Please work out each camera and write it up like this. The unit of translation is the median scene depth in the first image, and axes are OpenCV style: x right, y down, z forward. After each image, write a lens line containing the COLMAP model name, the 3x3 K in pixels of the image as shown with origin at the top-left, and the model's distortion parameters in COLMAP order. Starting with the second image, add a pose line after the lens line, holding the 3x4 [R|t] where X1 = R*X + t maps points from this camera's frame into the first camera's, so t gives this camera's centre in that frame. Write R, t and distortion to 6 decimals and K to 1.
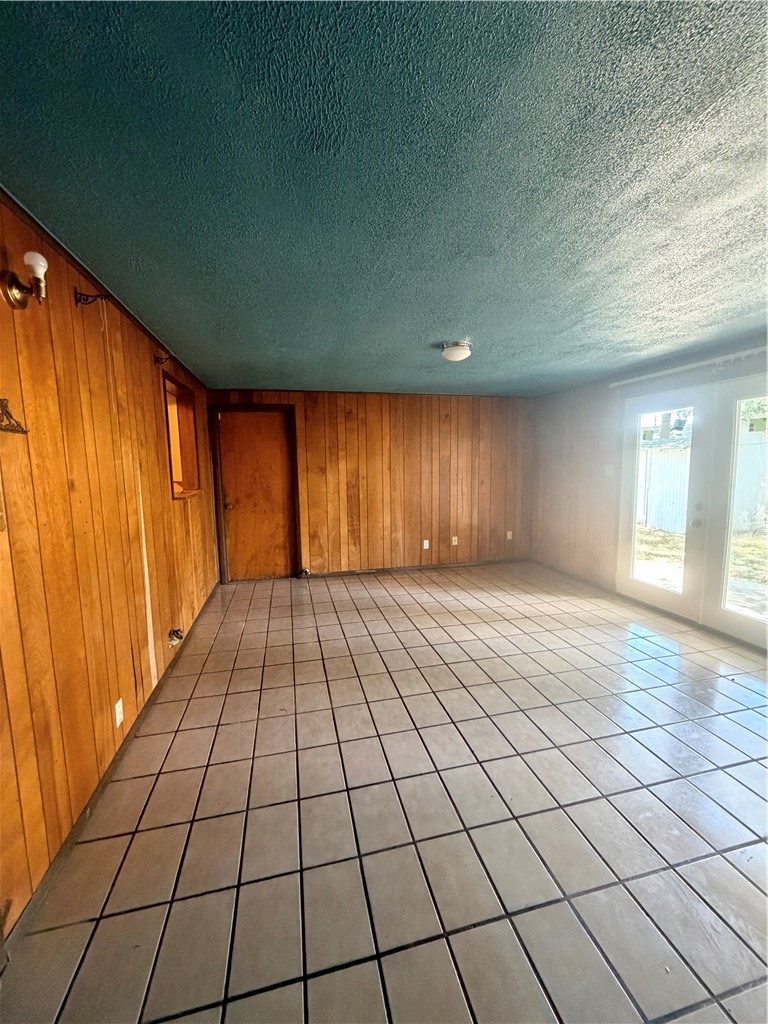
lens RADIAL K [[407.9, 0, 384.6], [0, 407.9, 512.0], [0, 0, 1]] dist [-0.003836, 0.000679]
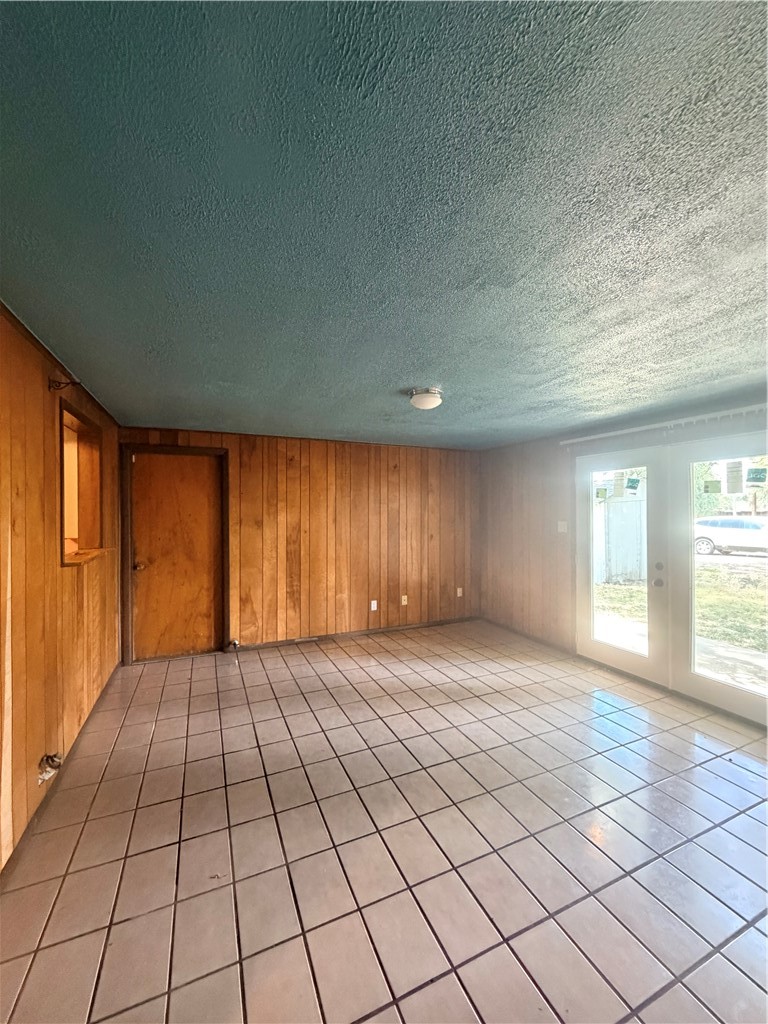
lens RADIAL K [[407.9, 0, 384.3], [0, 407.9, 511.2], [0, 0, 1]] dist [-0.003836, 0.000679]
pose [[0.982919, 0.013209, 0.183565, -0.067614], [0.008282, 0.993236, -0.115818, -0.034635], [-0.183854, 0.115360, 0.976161, 0.133912]]
